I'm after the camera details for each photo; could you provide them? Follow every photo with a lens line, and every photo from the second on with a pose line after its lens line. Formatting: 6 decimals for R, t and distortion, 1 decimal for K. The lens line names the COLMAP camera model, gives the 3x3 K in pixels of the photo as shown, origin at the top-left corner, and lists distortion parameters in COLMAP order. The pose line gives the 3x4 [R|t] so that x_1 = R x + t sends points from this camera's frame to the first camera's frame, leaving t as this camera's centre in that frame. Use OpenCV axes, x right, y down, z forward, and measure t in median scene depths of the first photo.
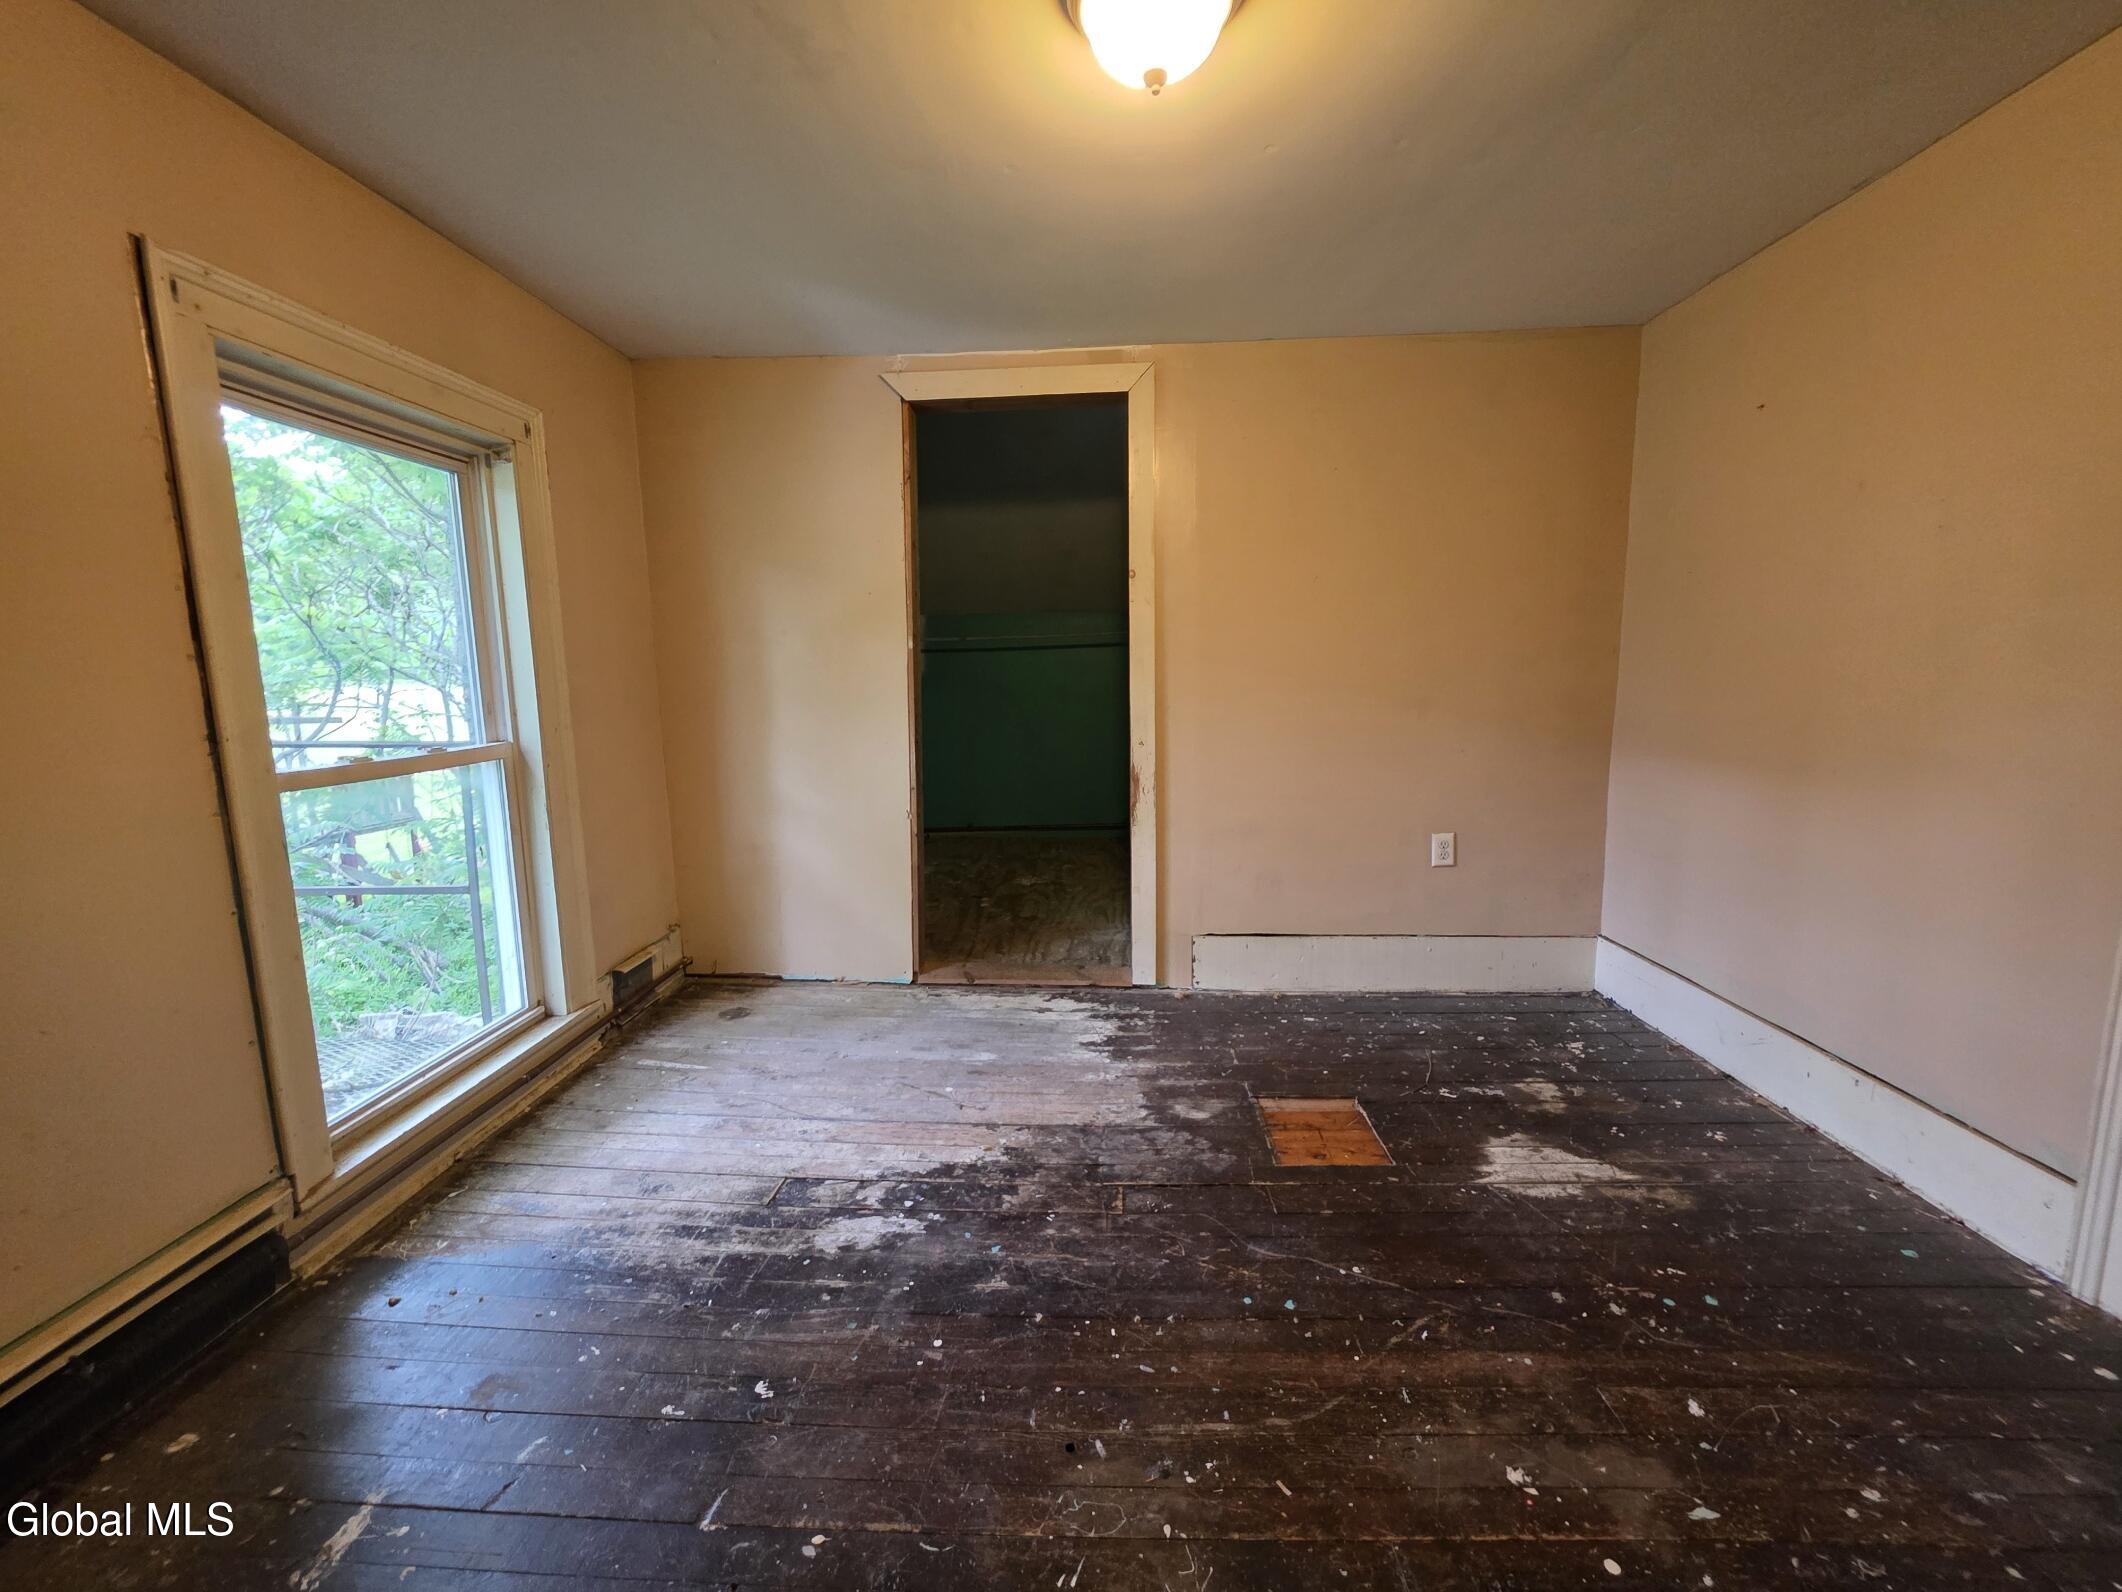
lens RADIAL K [[845.1, 0, 1062.3], [0, 845.1, 793.5], [0, 0, 1]] dist [0.003327, 0.000113]
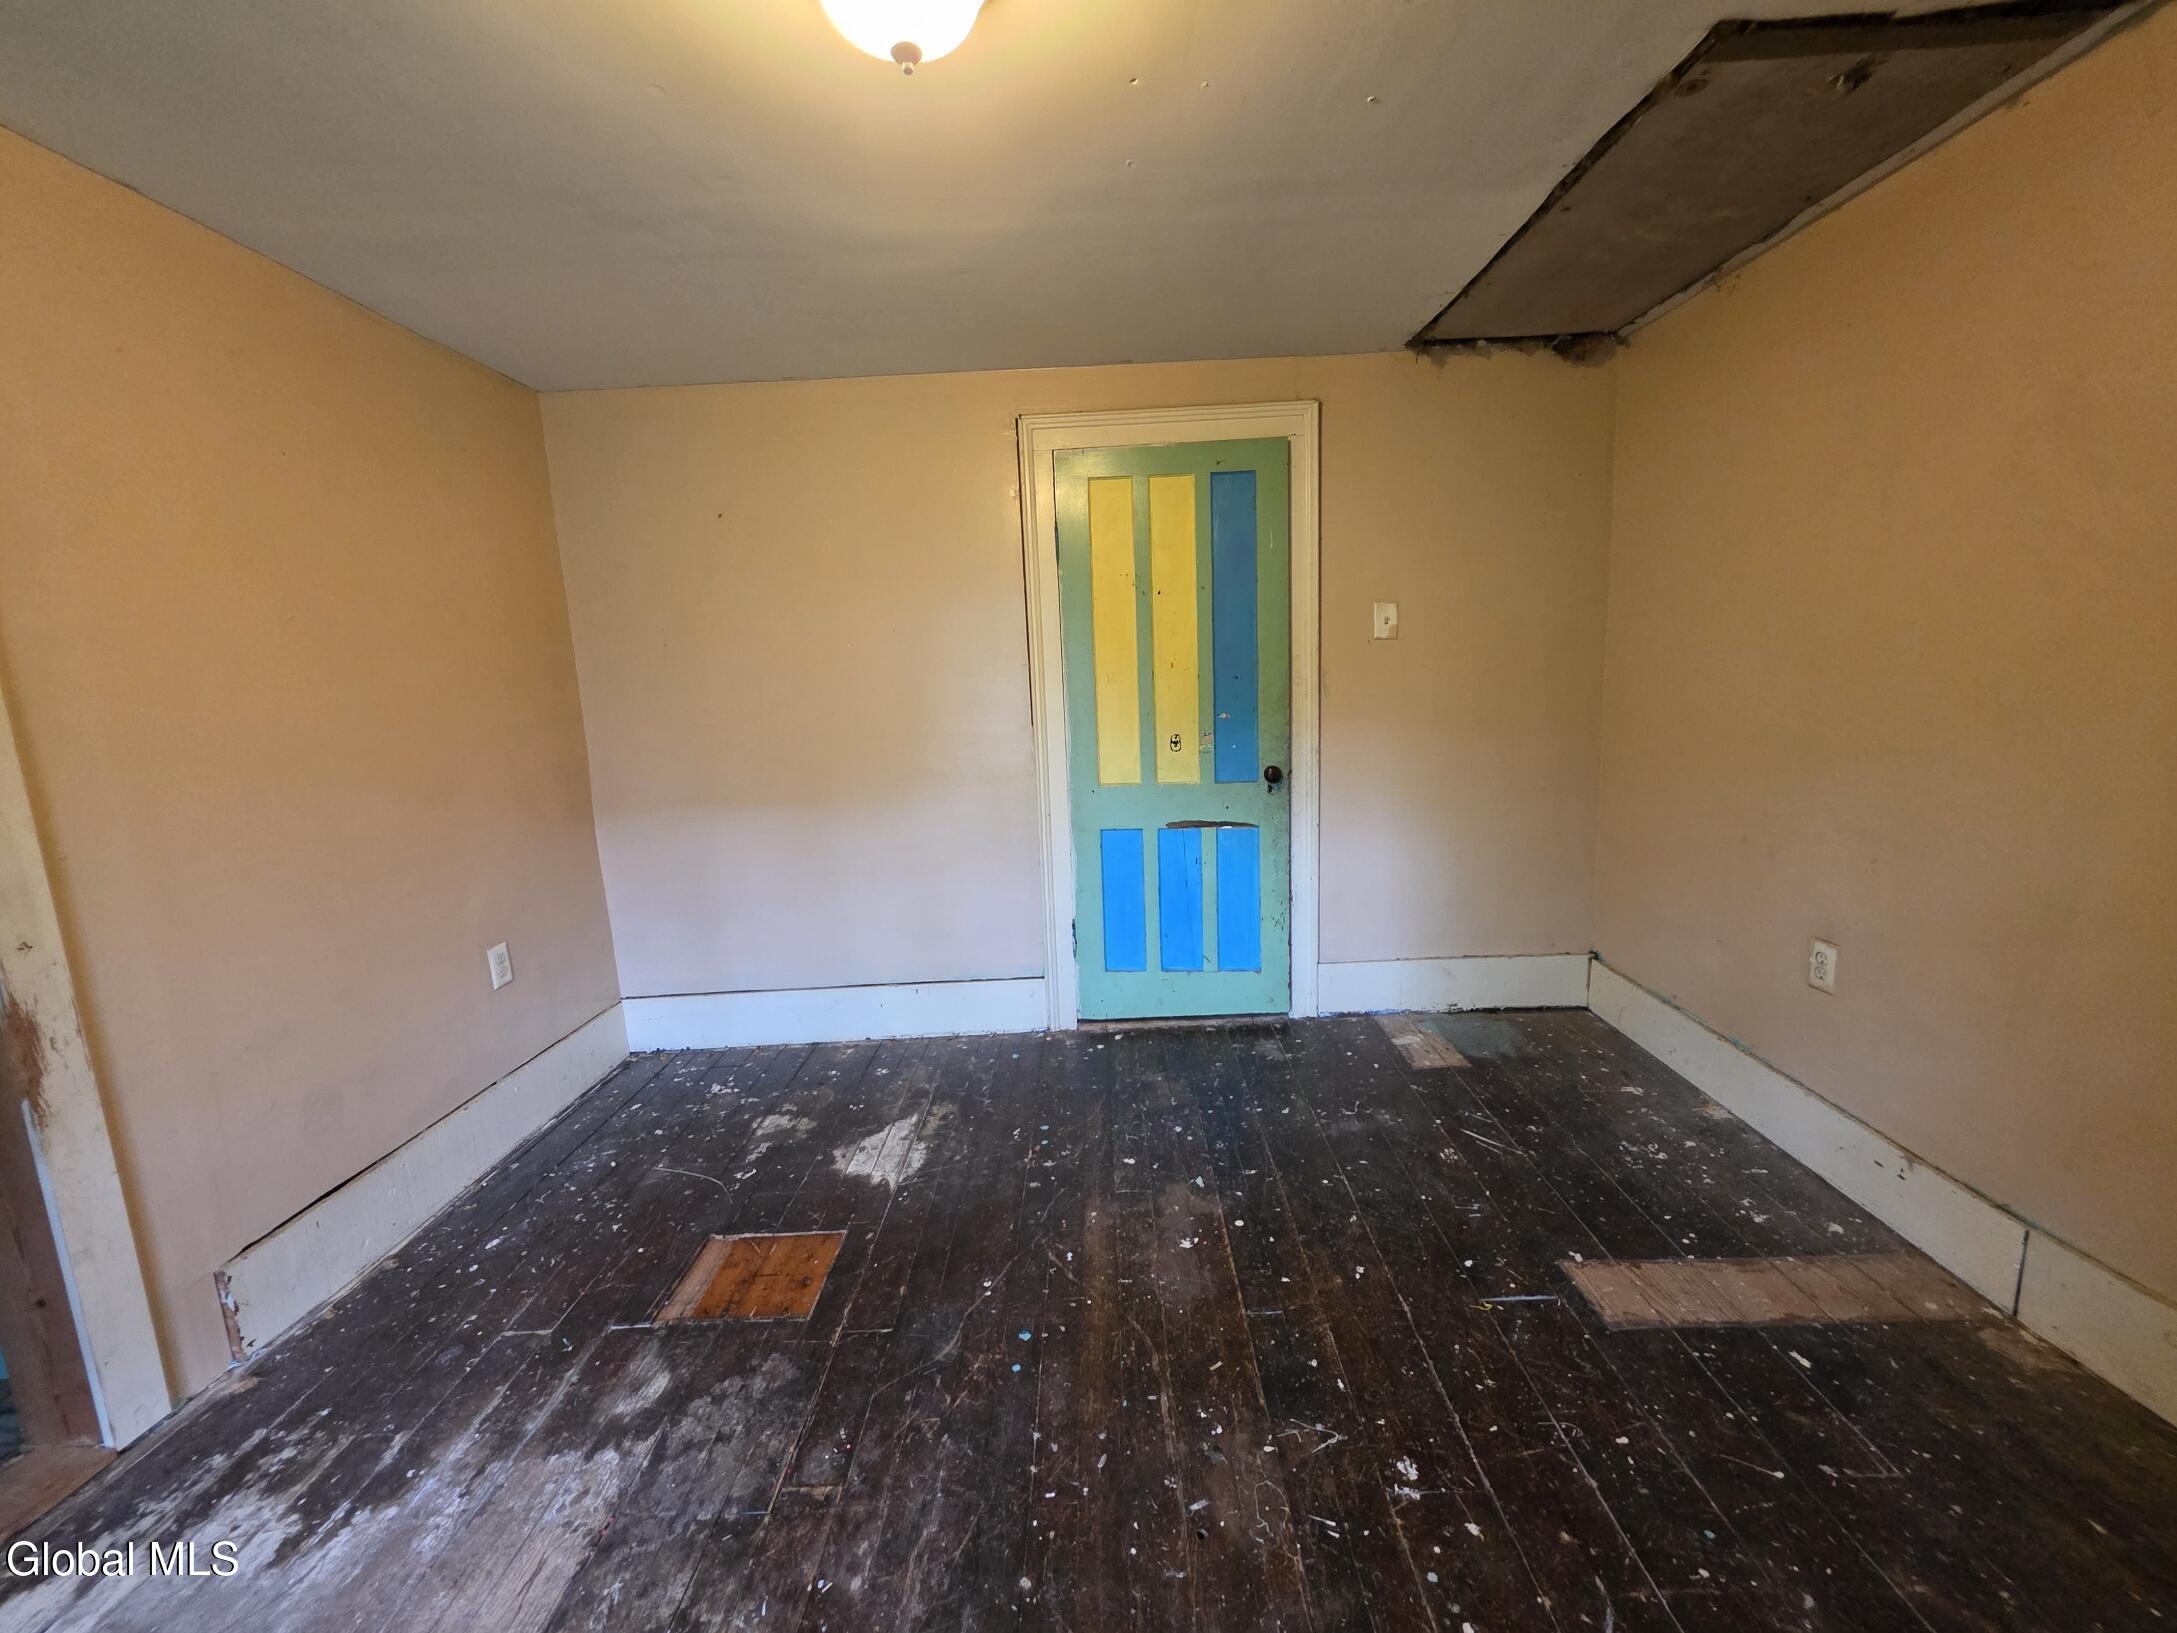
lens RADIAL K [[867.0, 0, 1090.3], [0, 867.0, 815.5], [0, 0, 1]] dist [0.003327, 0.000113]
pose [[-0.025499, -0.140687, 0.989726, -0.540346], [0.193325, 0.970664, 0.142959, -0.121529], [-0.980803, 0.194984, 0.002447, 0.608494]]
